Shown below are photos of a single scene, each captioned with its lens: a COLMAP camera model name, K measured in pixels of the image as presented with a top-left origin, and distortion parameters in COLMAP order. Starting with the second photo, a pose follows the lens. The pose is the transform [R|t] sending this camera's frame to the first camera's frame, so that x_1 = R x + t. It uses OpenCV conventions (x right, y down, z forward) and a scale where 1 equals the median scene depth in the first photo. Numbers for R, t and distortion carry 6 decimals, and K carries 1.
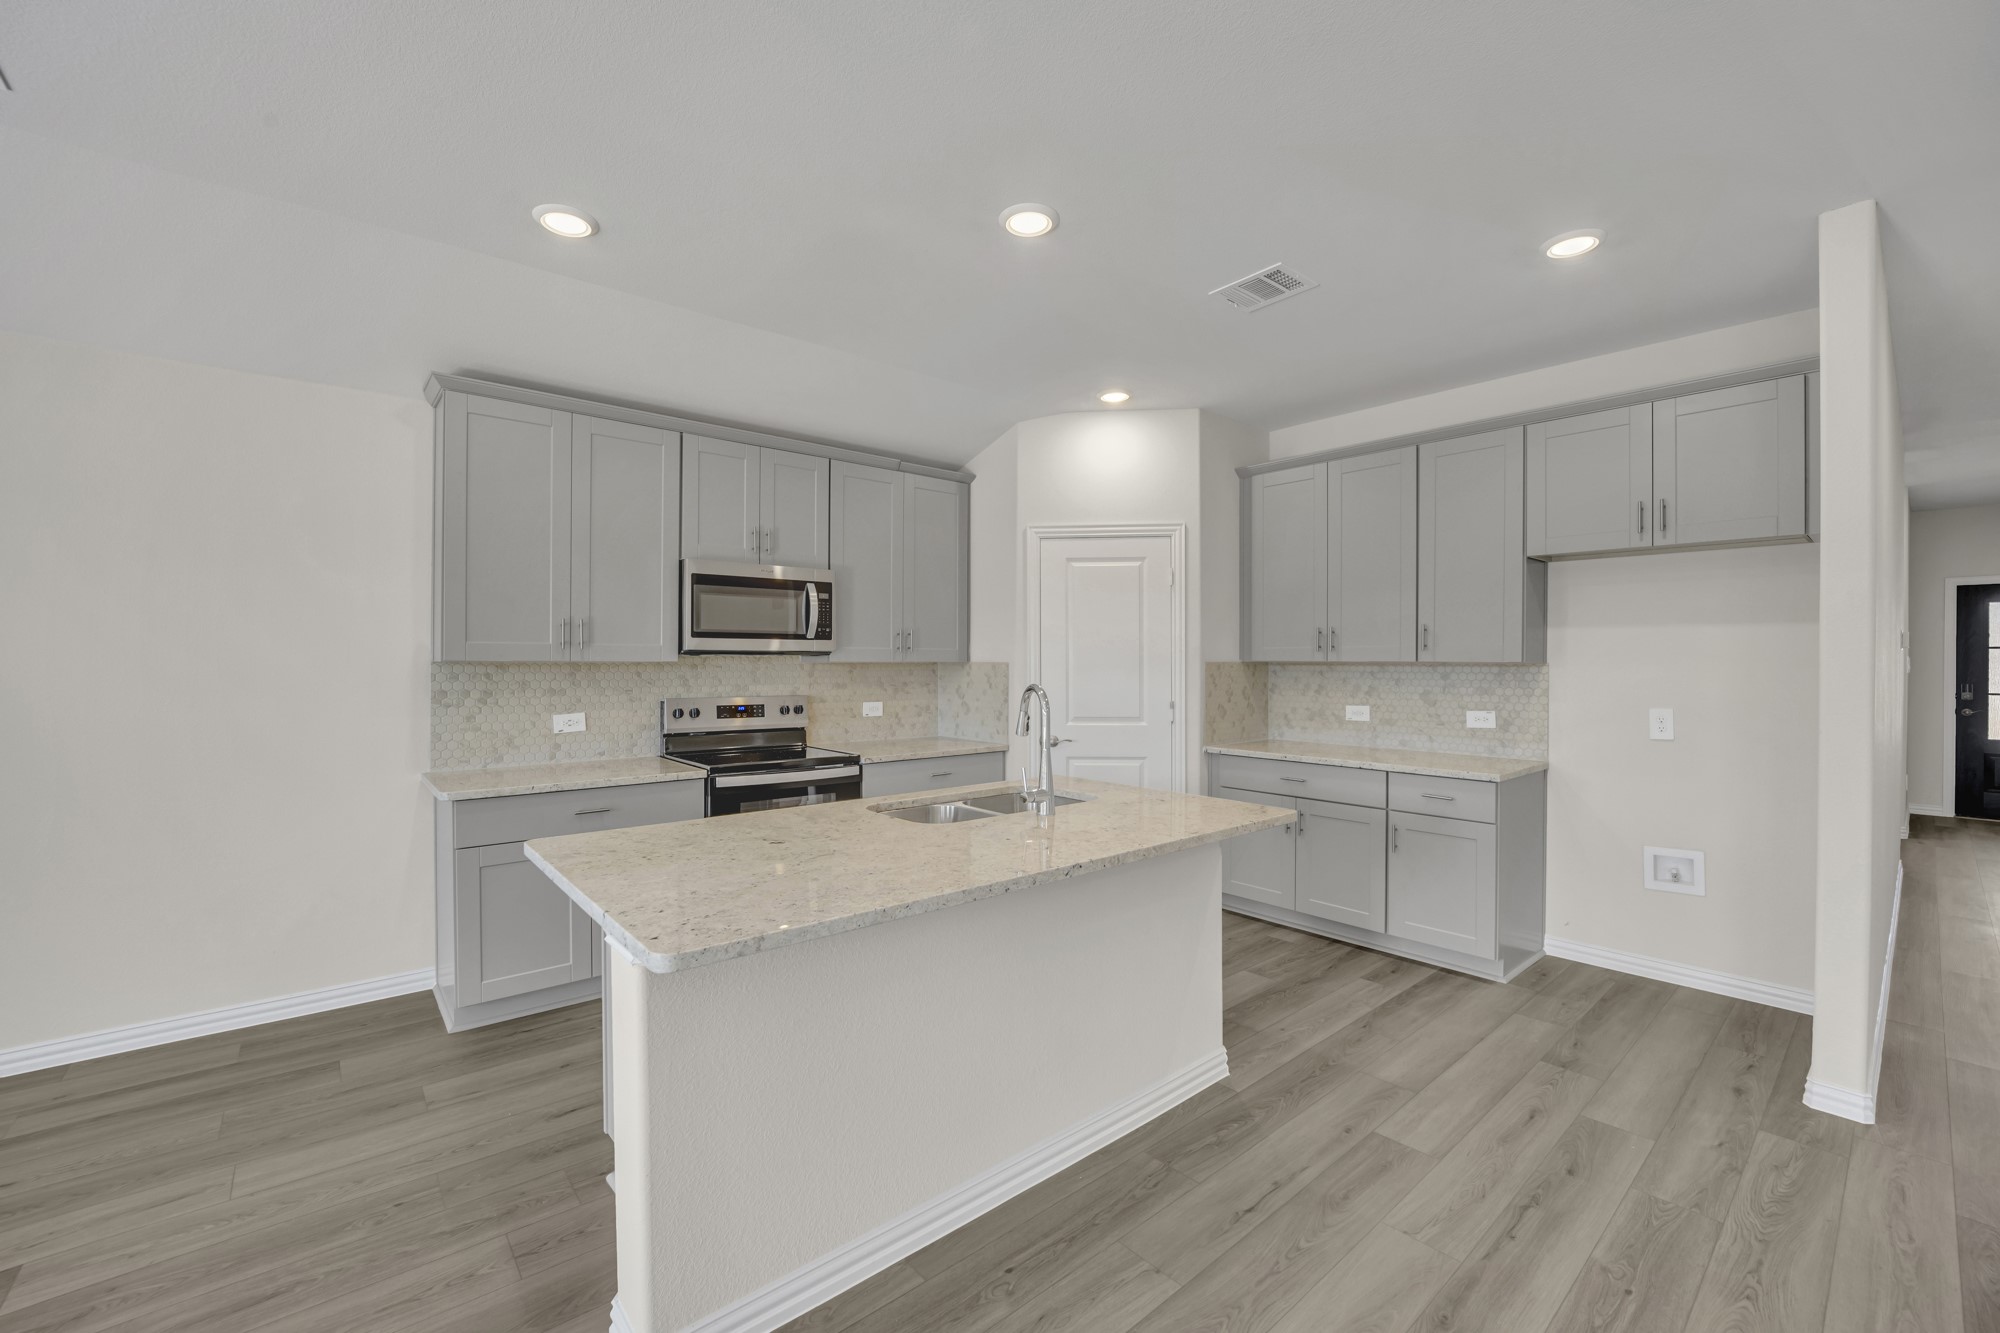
lens RADIAL K [[800.0, 0, 1002.5], [0, 800.0, 665.6], [0, 0, 1]] dist [-0.002348, -0.000050]
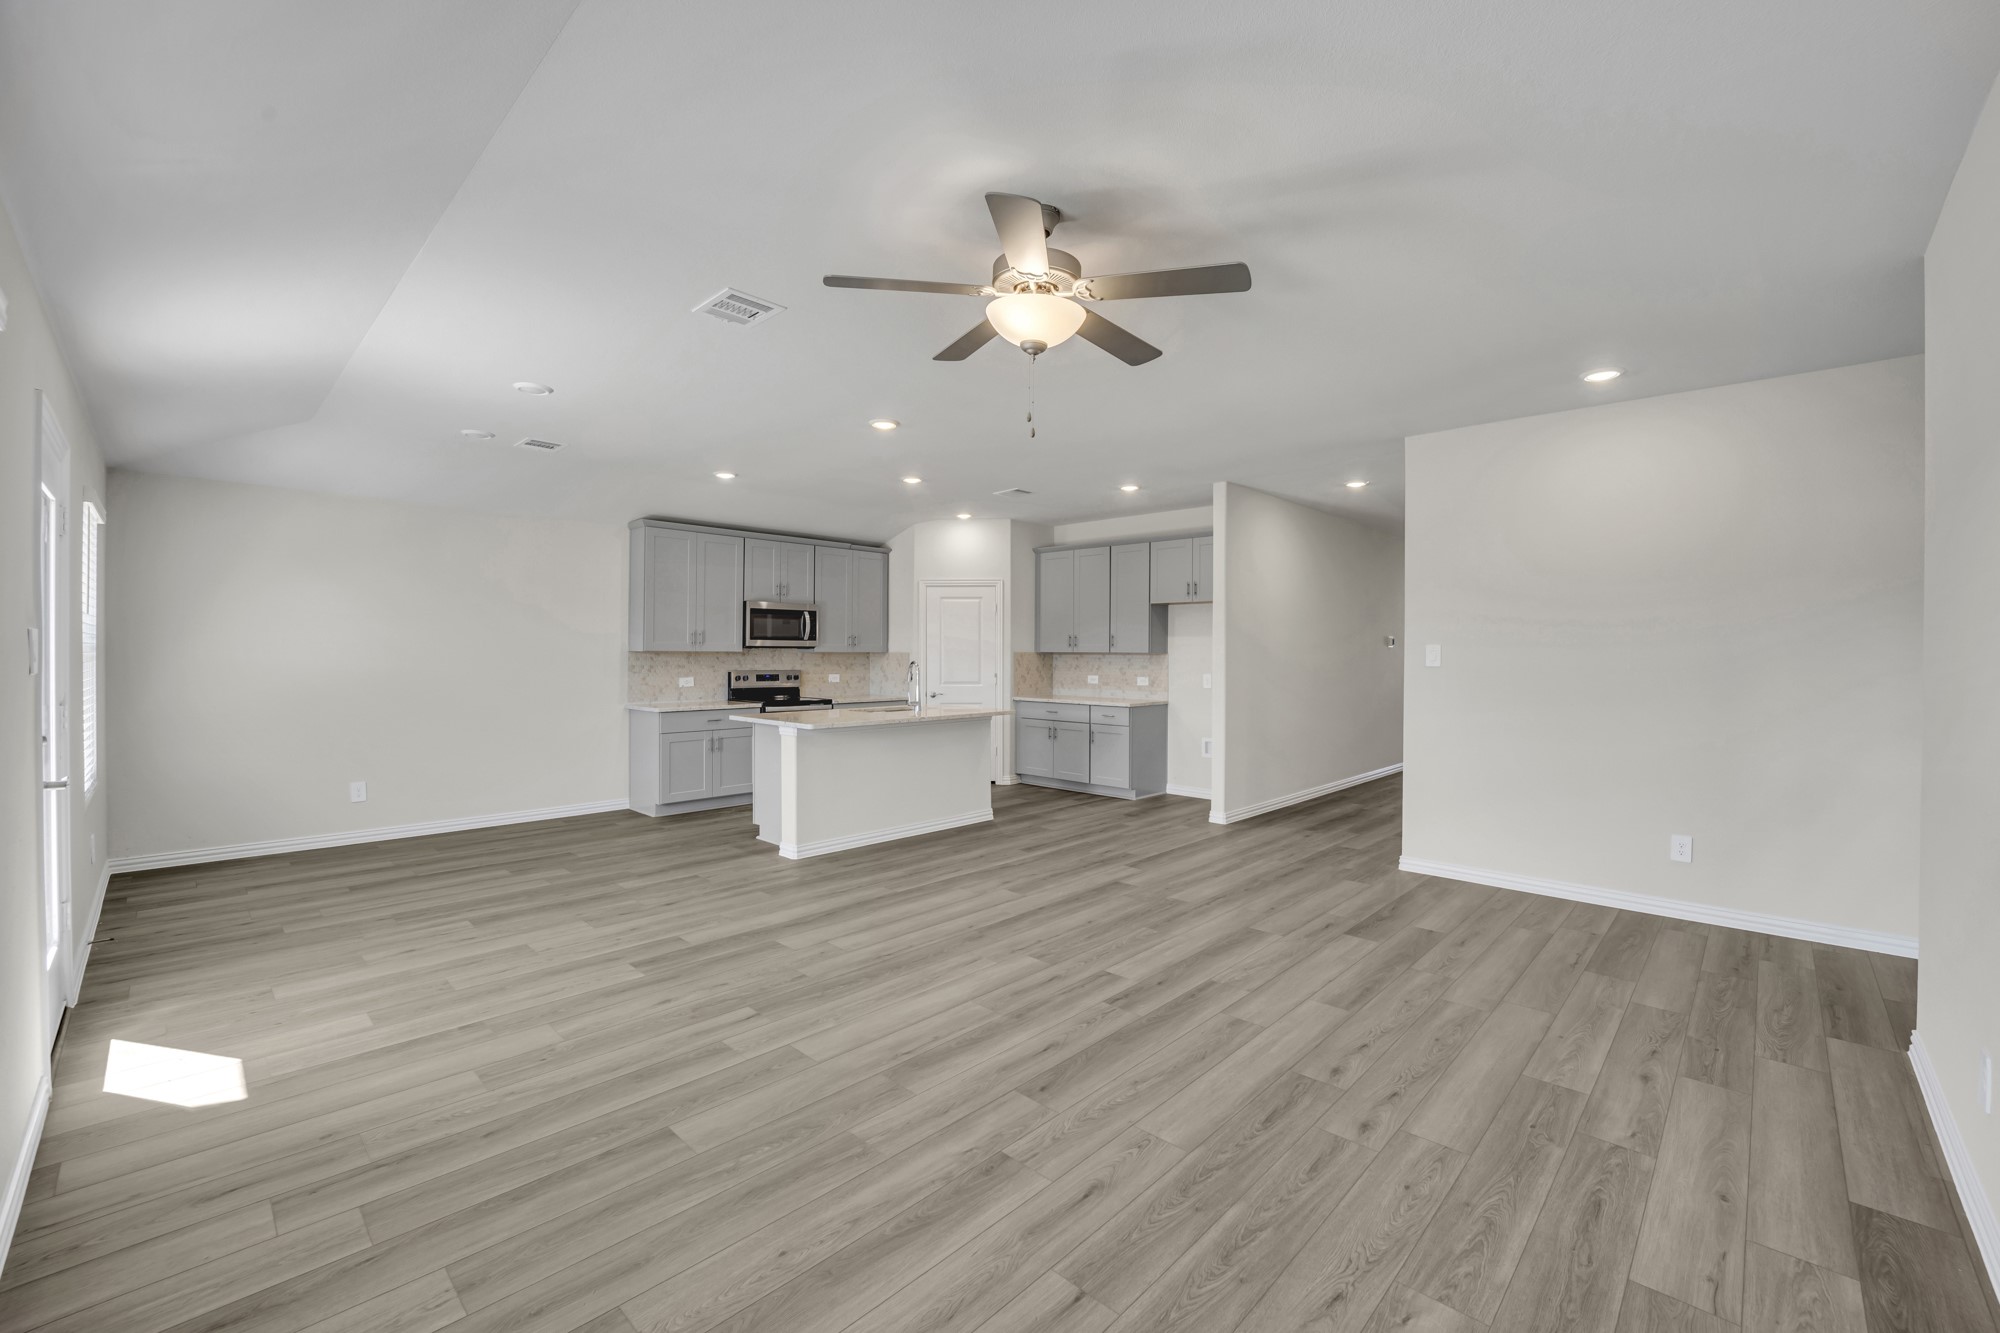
lens RADIAL K [[800.0, 0, 989.2], [0, 800.0, 633.0], [0, 0, 1]] dist [-0.002348, -0.000050]
pose [[0.996326, 0.004302, 0.085530, 0.036643], [-0.001791, 0.999566, -0.029415, 0.005798], [-0.085619, 0.029153, 0.995901, -0.957820]]
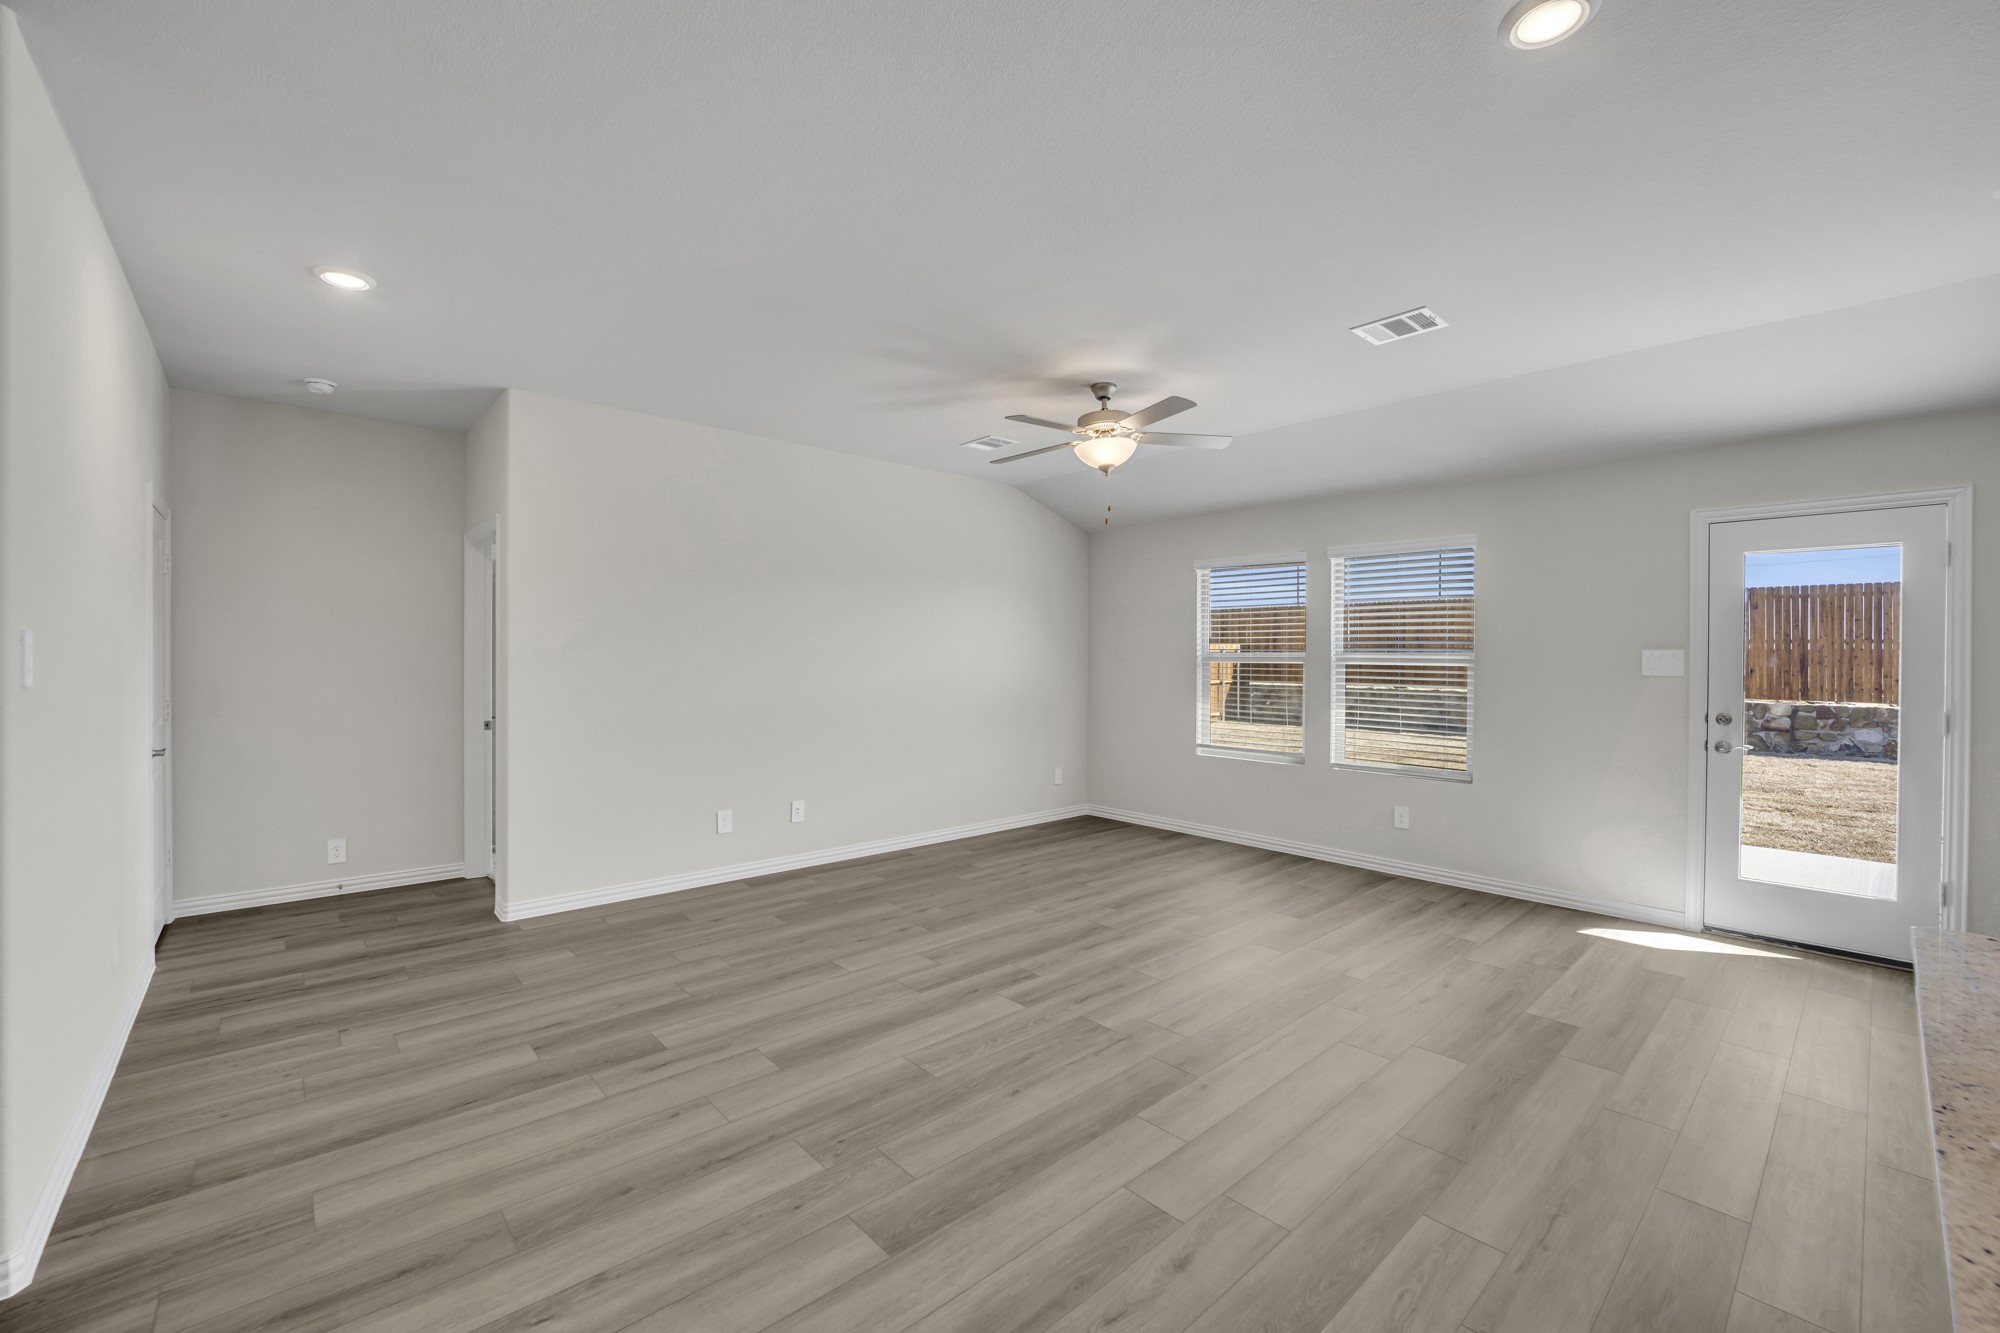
lens RADIAL K [[800.0, 0, 998.2], [0, 800.0, 661.1], [0, 0, 1]] dist [-0.002348, -0.000050]
pose [[-0.999707, -0.008136, -0.022796, 0.456724], [-0.008354, 0.999920, 0.009513, -0.006868], [0.022716, 0.009700, -0.999695, 1.832157]]
